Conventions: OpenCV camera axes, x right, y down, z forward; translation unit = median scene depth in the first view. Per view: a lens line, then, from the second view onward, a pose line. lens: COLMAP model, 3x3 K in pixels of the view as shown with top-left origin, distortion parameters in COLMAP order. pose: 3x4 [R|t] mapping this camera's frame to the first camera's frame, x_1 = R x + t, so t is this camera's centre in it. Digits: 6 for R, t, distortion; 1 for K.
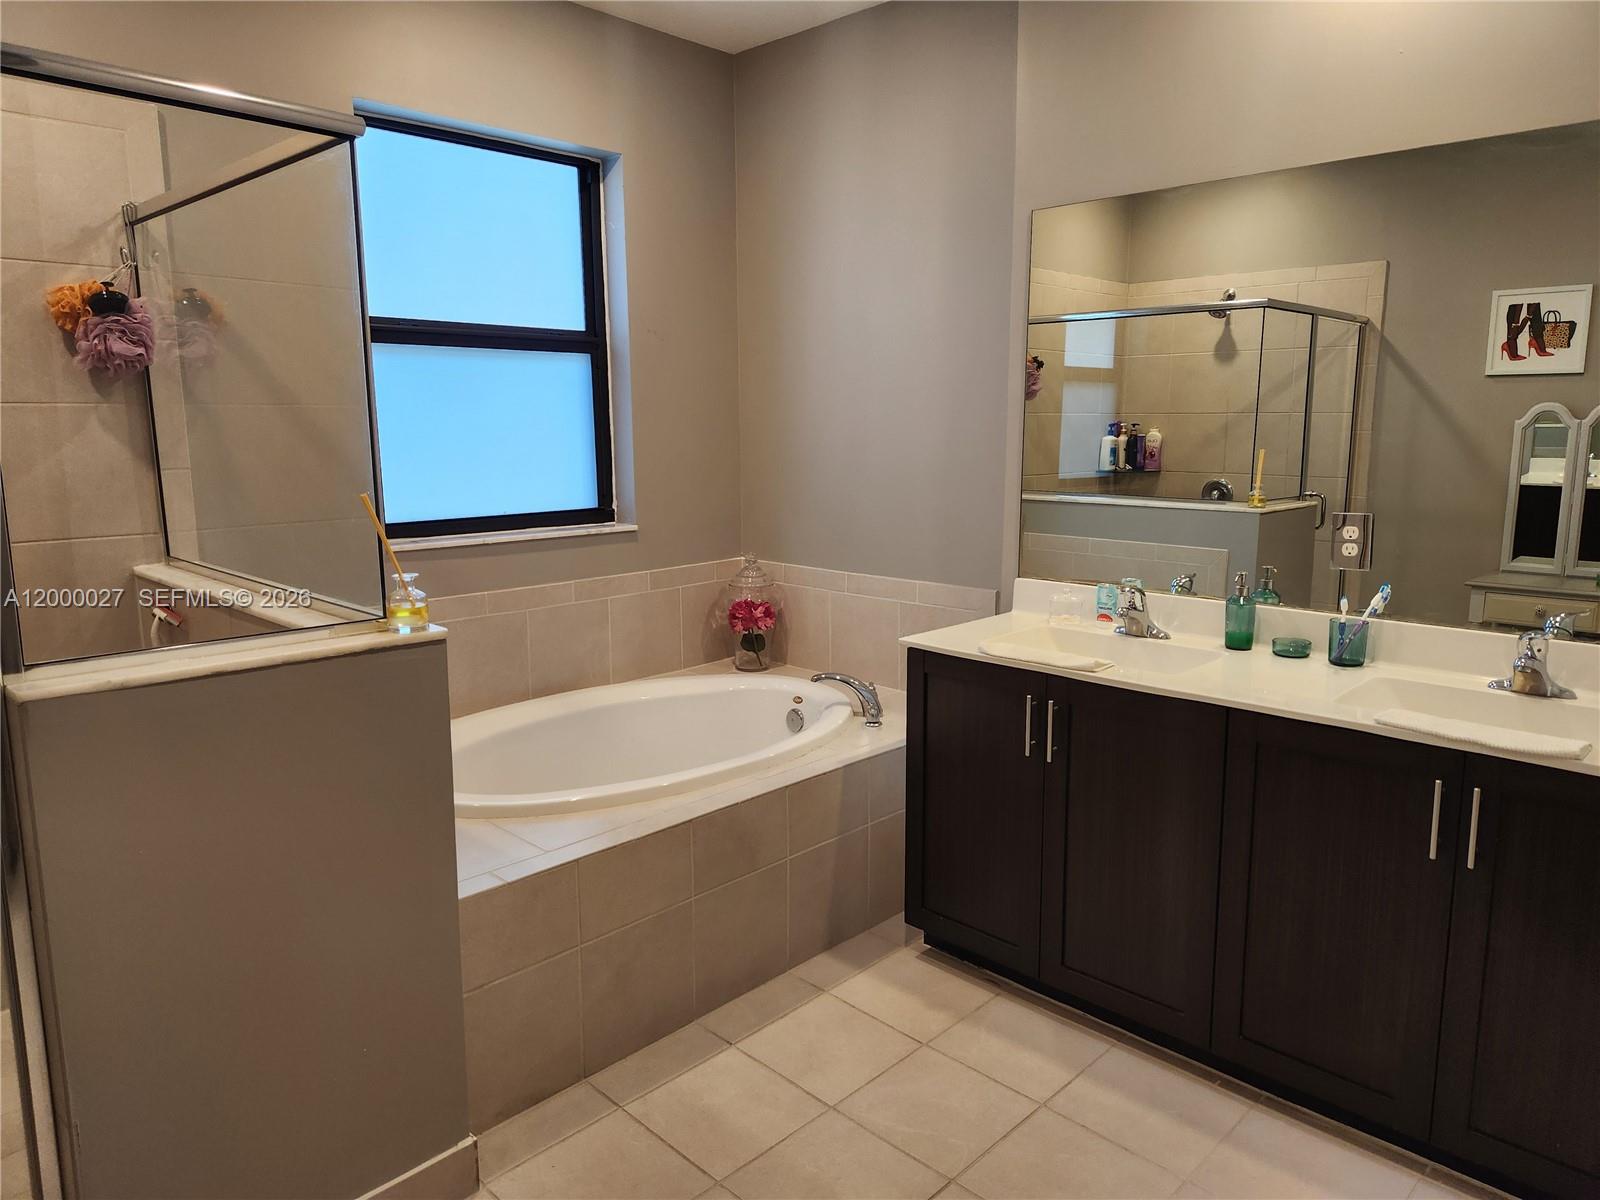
lens RADIAL K [[1071.3, 0, 795.7], [0, 1071.3, 598.0], [0, 0, 1]] dist [0.076064, -0.056957]
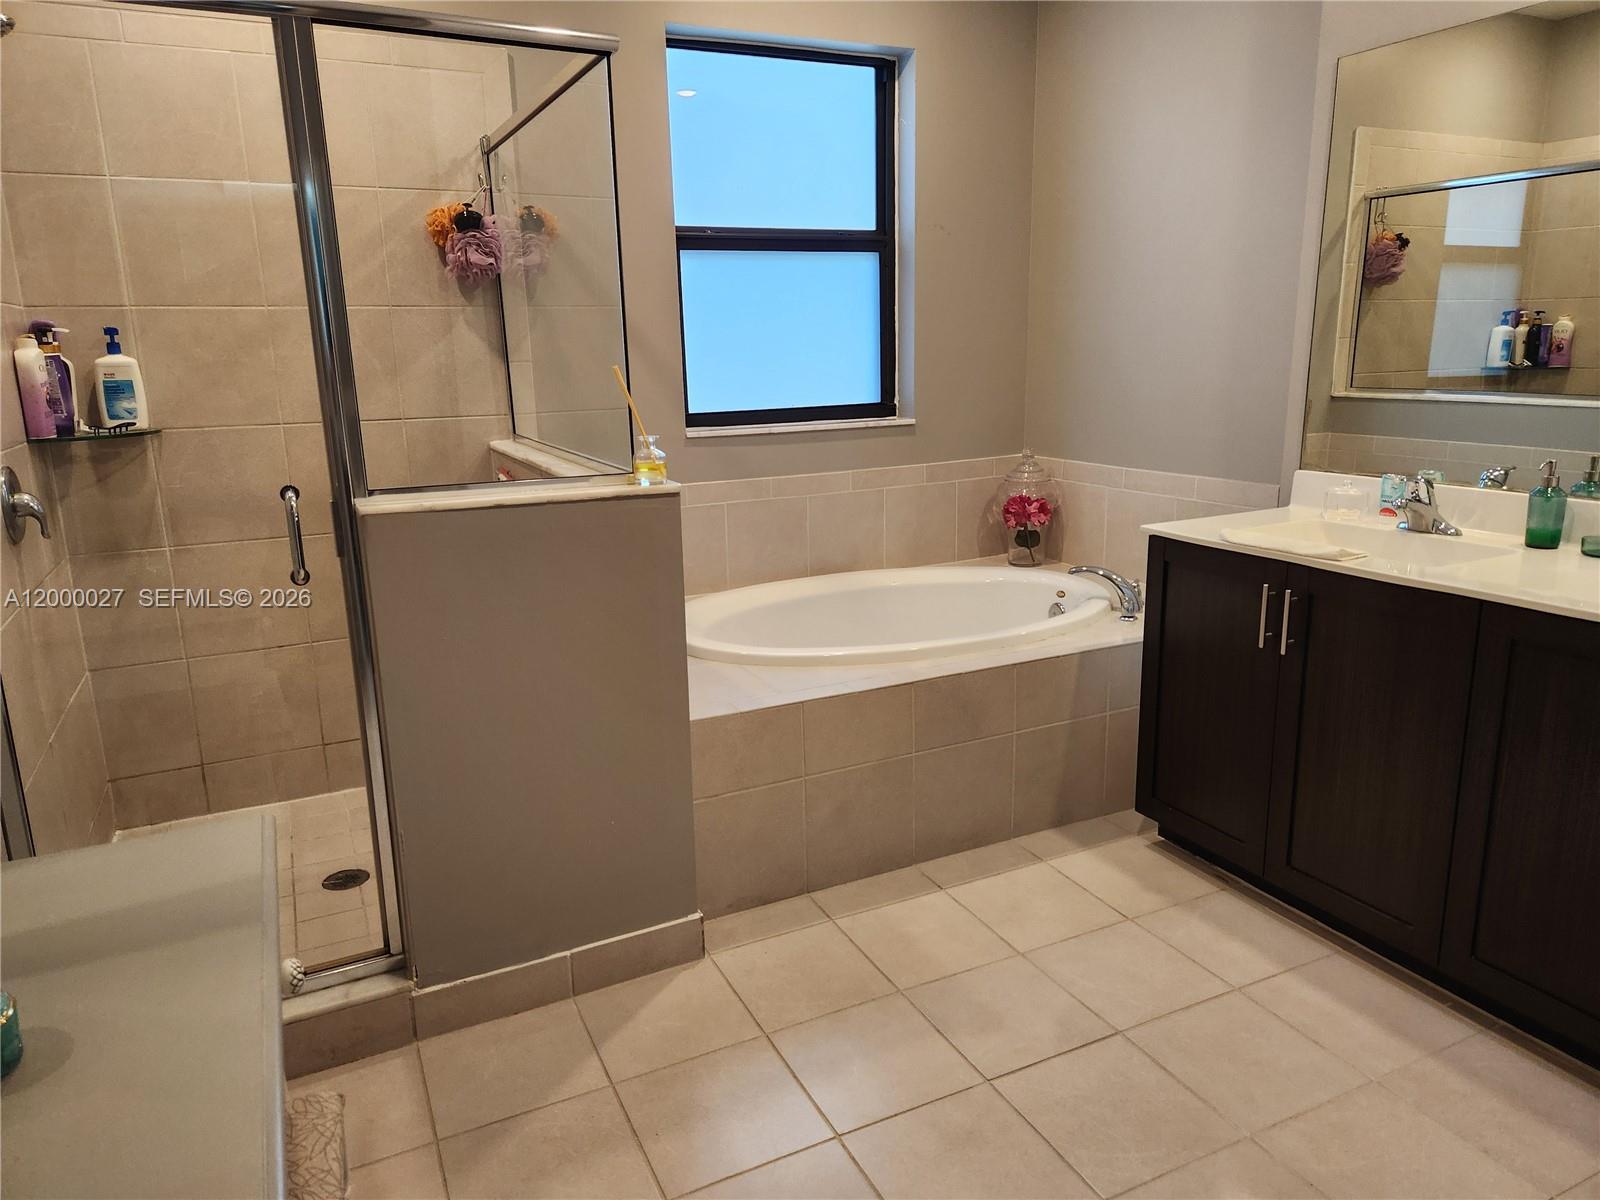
lens RADIAL K [[1071.3, 0, 794.4], [0, 1071.3, 605.9], [0, 0, 1]] dist [0.076064, -0.056957]
pose [[0.940358, 0.062187, -0.334454, 0.137053], [-0.037036, 0.996021, 0.081064, 0.043873], [0.338164, -0.063843, 0.938919, -0.044266]]
